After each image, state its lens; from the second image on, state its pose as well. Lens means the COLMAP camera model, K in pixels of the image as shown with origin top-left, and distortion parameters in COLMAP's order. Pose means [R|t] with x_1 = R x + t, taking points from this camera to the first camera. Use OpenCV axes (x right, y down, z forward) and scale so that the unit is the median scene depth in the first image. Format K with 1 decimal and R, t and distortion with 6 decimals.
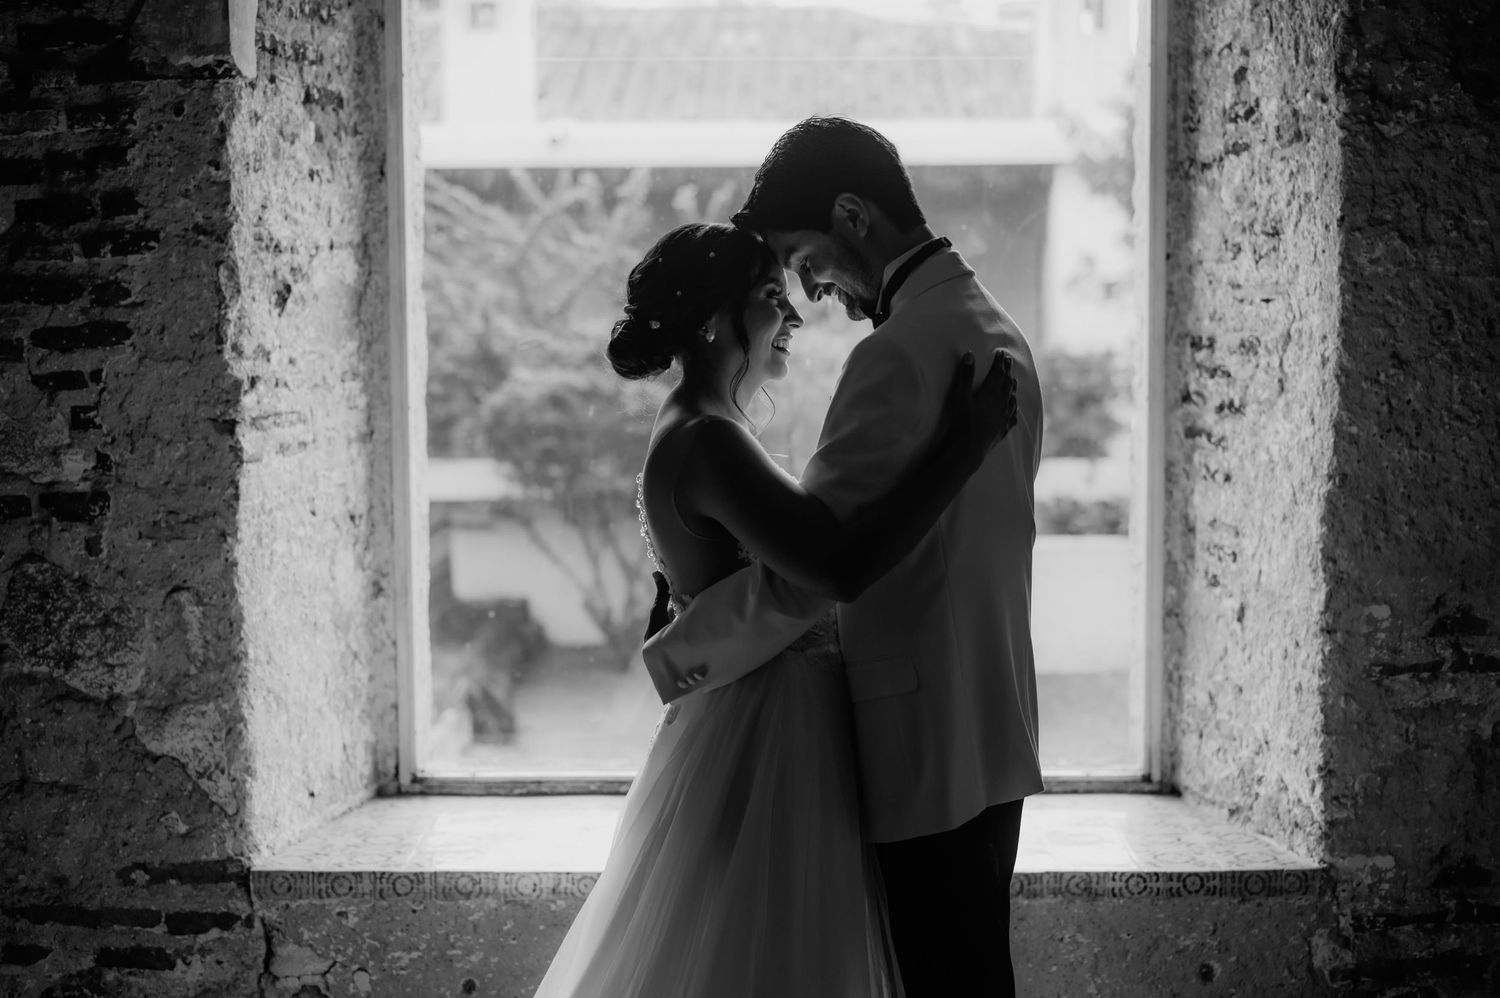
lens RADIAL K [[2160.2, 0, 730.3], [0, 2160.2, 499.0], [0, 0, 1]] dist [-0.031834, -0.051429]
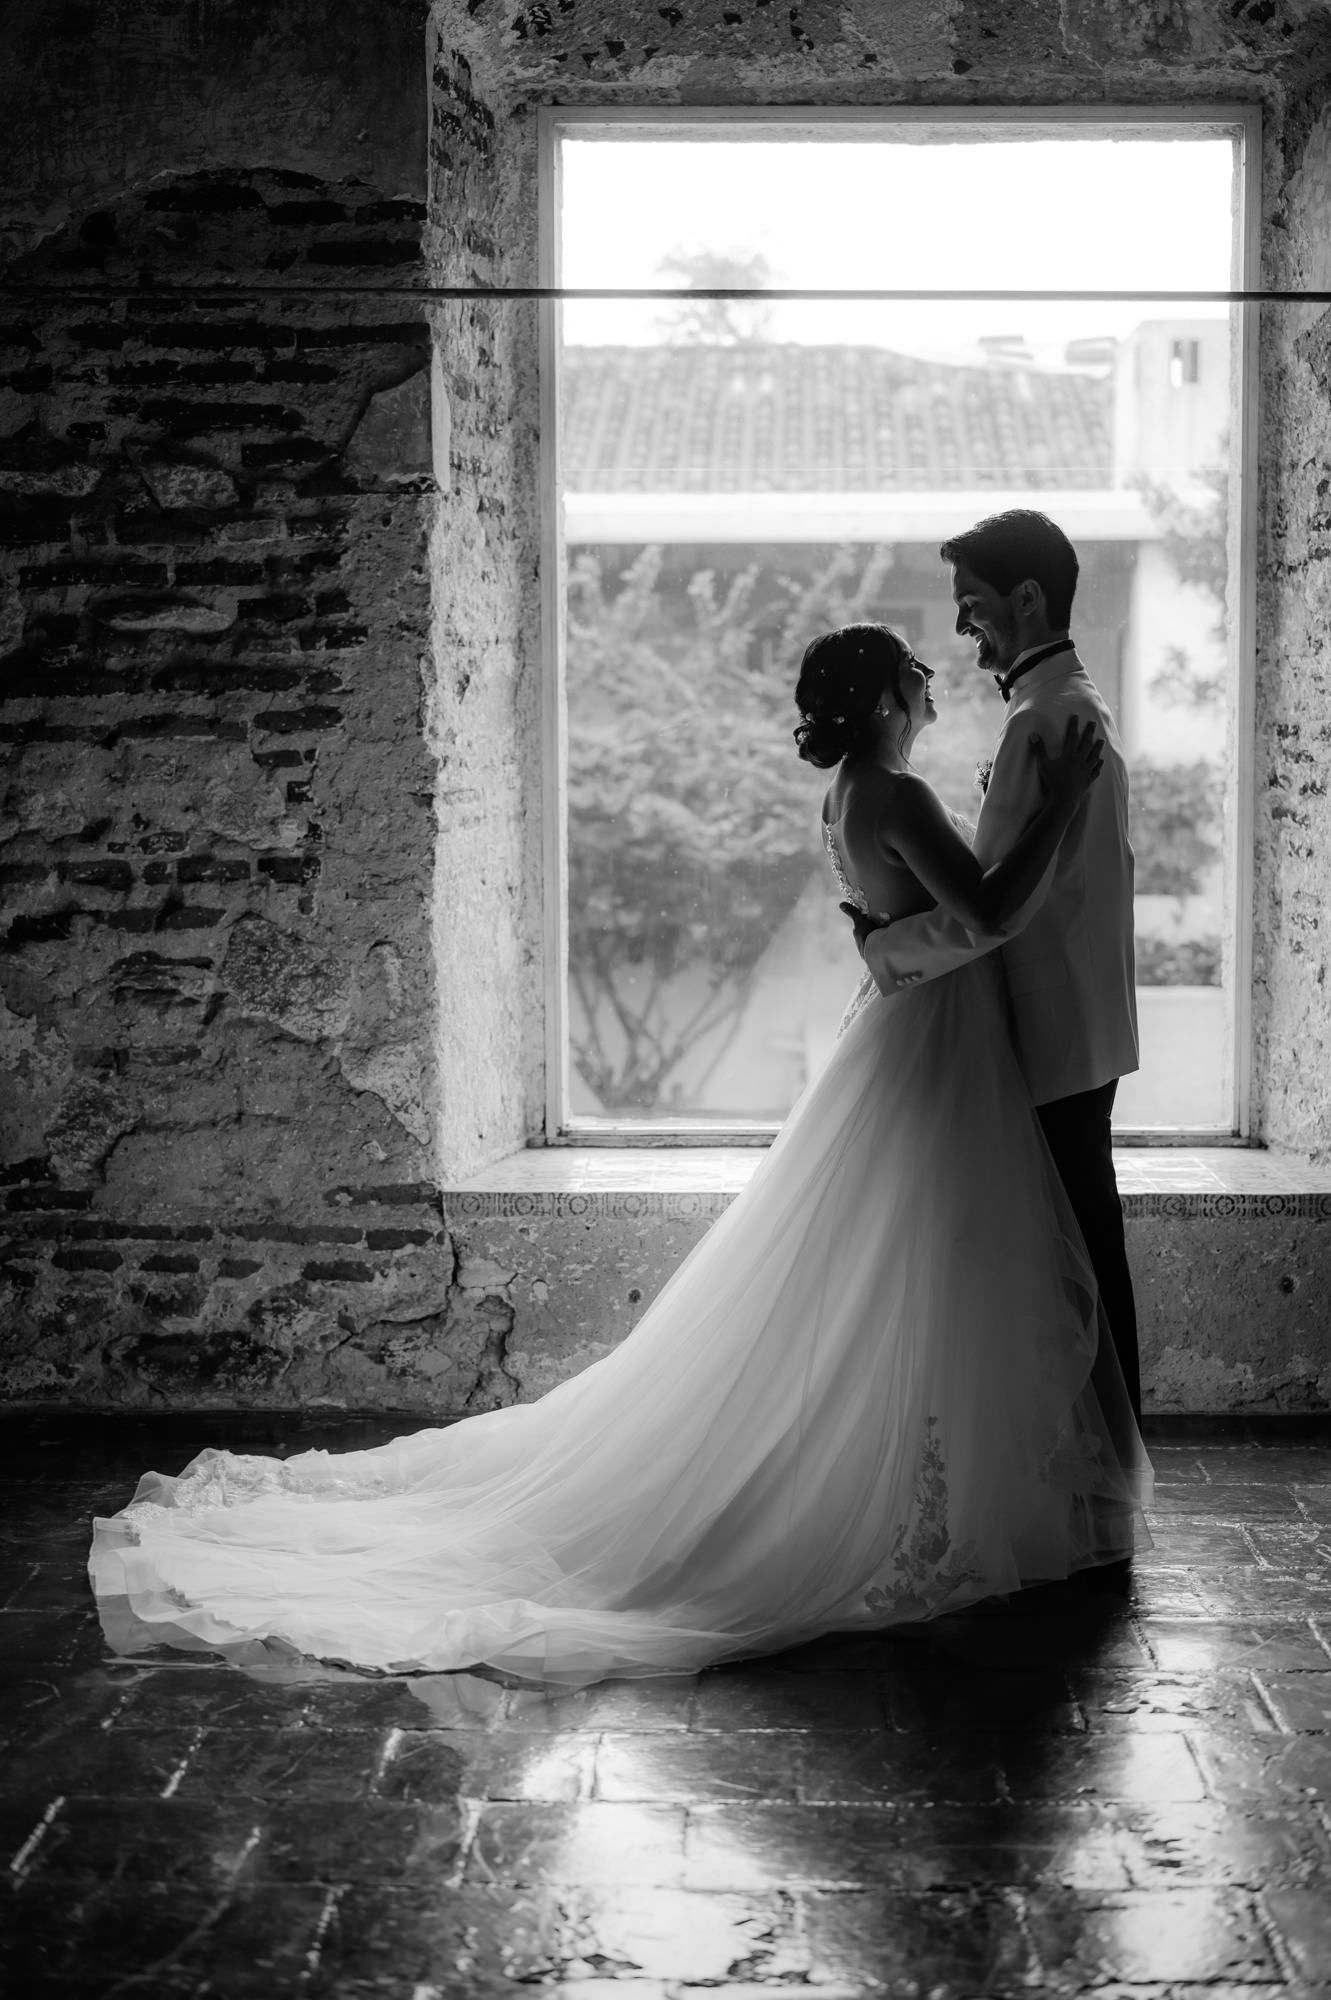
lens RADIAL K [[2789.0, 0, 687.3], [0, 2789.0, 996.6], [0, 0, 1]] dist [-0.002103, -0.215311]
pose [[0.999964, 0.002550, -0.008086, -0.078224], [-0.002461, 0.999937, 0.010944, 0.050405], [0.008114, -0.010924, 0.999907, -0.440544]]
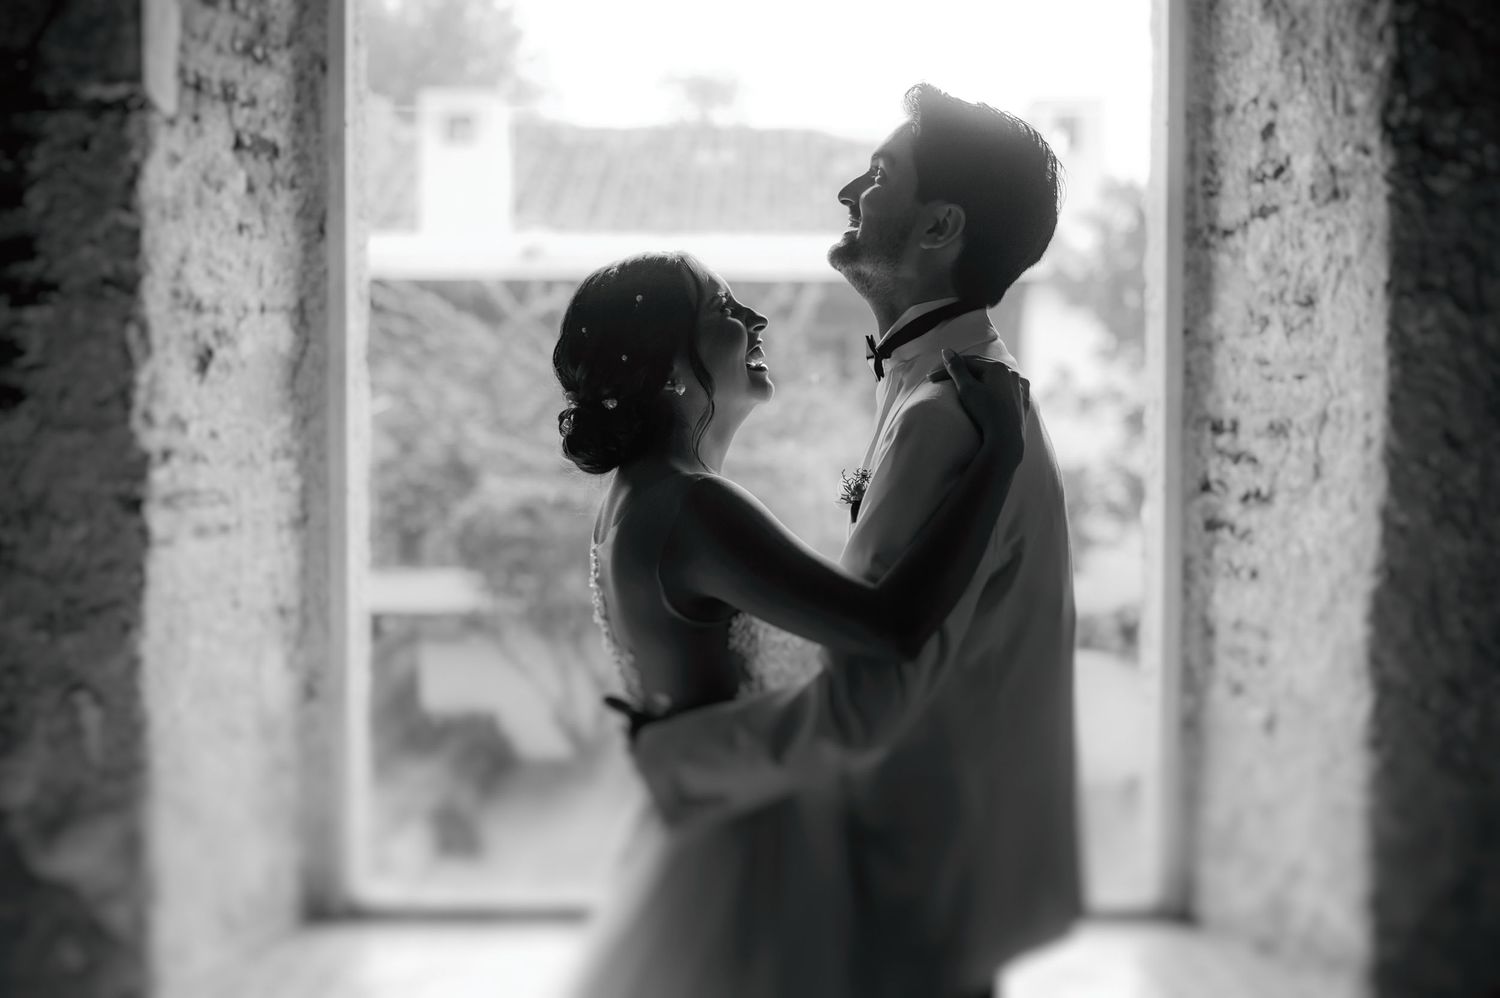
lens RADIAL K [[2119.4, 0, 752.1], [0, 2119.4, 507.3], [0, 0, 1]] dist [-0.004115, -0.211891]
pose [[0.999689, 0.008719, 0.023363, -0.000654], [-0.007510, 0.998652, -0.051366, 0.009537], [-0.023779, 0.051174, 0.998407, 0.121331]]
